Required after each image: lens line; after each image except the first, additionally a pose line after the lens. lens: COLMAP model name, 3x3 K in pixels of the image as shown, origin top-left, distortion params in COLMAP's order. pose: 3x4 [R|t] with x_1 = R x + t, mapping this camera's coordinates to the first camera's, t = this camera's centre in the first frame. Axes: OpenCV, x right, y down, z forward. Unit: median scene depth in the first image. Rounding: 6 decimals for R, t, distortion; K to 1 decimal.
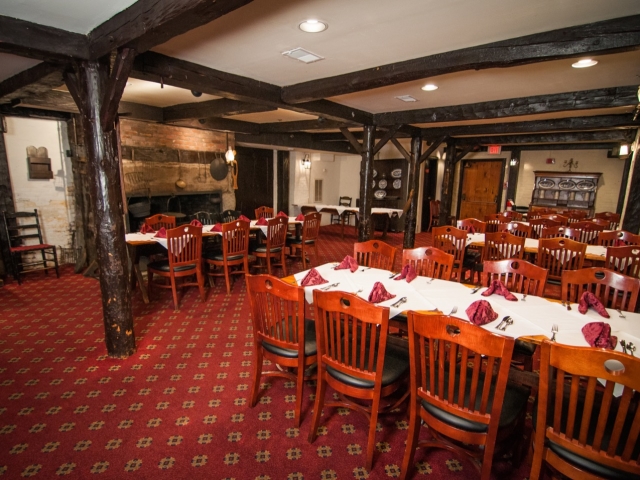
lens RADIAL K [[354.2, 0, 322.0], [0, 354.2, 245.2], [0, 0, 1]] dist [-0.014589, -0.006340]
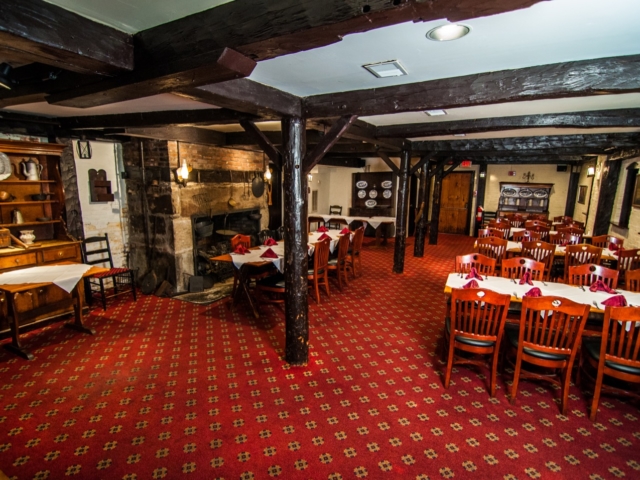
lens RADIAL K [[354.2, 0, 320.5], [0, 354.2, 241.7], [0, 0, 1]] dist [-0.014589, -0.006340]
pose [[0.982183, -0.039084, 0.183816, -0.309819], [0.041838, 0.999062, -0.011124, -0.031850], [-0.183209, 0.018616, 0.982898, -0.073748]]
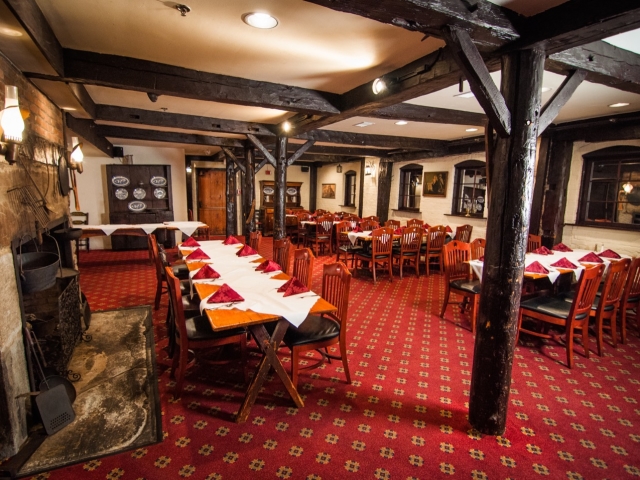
lens RADIAL K [[352.3, 0, 316.8], [0, 352.3, 235.6], [0, 0, 1]] dist [-0.017761, -0.000611]
pose [[0.443967, -0.128638, 0.886761, -0.611246], [0.158856, 0.985264, 0.063394, -0.096678], [-0.881849, 0.112722, 0.457860, 0.419138]]
